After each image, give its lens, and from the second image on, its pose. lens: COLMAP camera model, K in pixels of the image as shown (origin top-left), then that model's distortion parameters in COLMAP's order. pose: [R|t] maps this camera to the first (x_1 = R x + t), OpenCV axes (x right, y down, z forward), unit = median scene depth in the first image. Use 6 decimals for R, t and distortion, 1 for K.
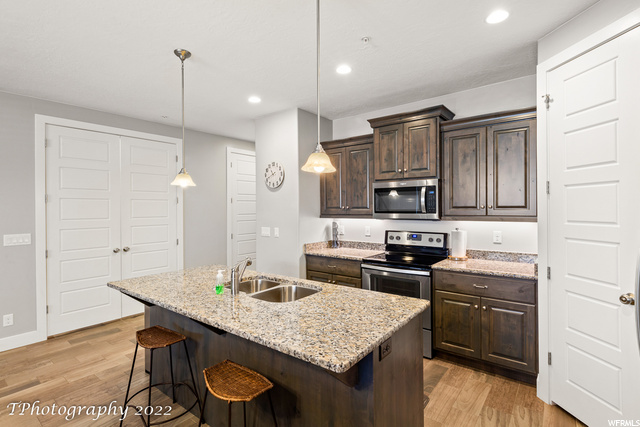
lens RADIAL K [[316.1, 0, 320.0], [0, 316.1, 213.5], [0, 0, 1]] dist [0.000714, 0.000176]
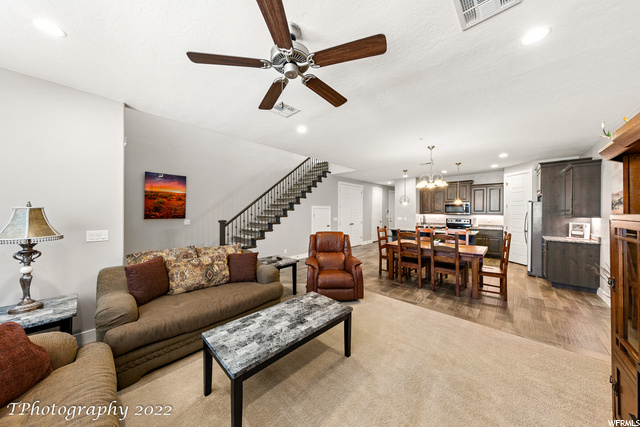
lens RADIAL K [[206.1, 0, 320.0], [0, 206.1, 213.5], [0, 0, 1]] dist [0.004075, -0.000023]
pose [[0.996509, 0.011245, -0.082726, -0.861581], [-0.011169, 0.999937, 0.001385, 0.018510], [0.082736, -0.000456, 0.996571, -1.092361]]
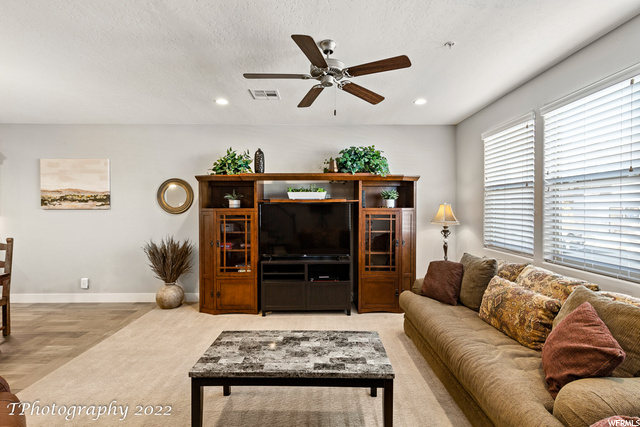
lens RADIAL K [[300.1, 0, 320.0], [0, 300.1, 213.5], [0, 0, 1]] dist [0.000610, 0.000106]
pose [[-0.621849, -0.007185, 0.783104, -1.432913], [0.014992, 0.999665, 0.021077, 0.015763], [-0.782994, 0.024848, -0.621533, -0.305763]]
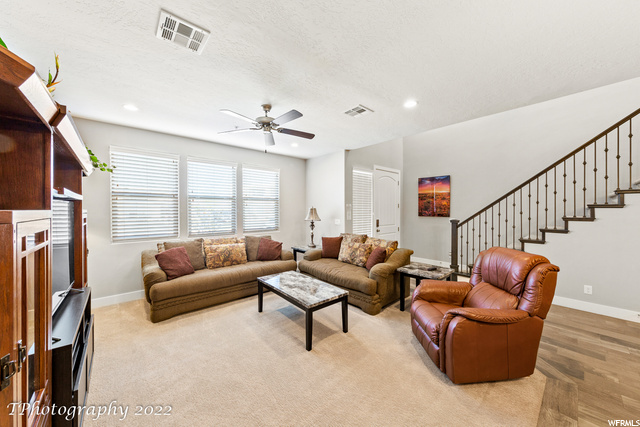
lens RADIAL K [[227.9, 0, 320.0], [0, 227.9, 213.5], [0, 0, 1]] dist [0.000150, 0.000025]
pose [[-0.182266, 0.021147, -0.983022, -0.229776], [-0.010144, 0.999675, 0.023386, 0.011739], [0.983197, 0.014234, -0.181992, -0.394637]]
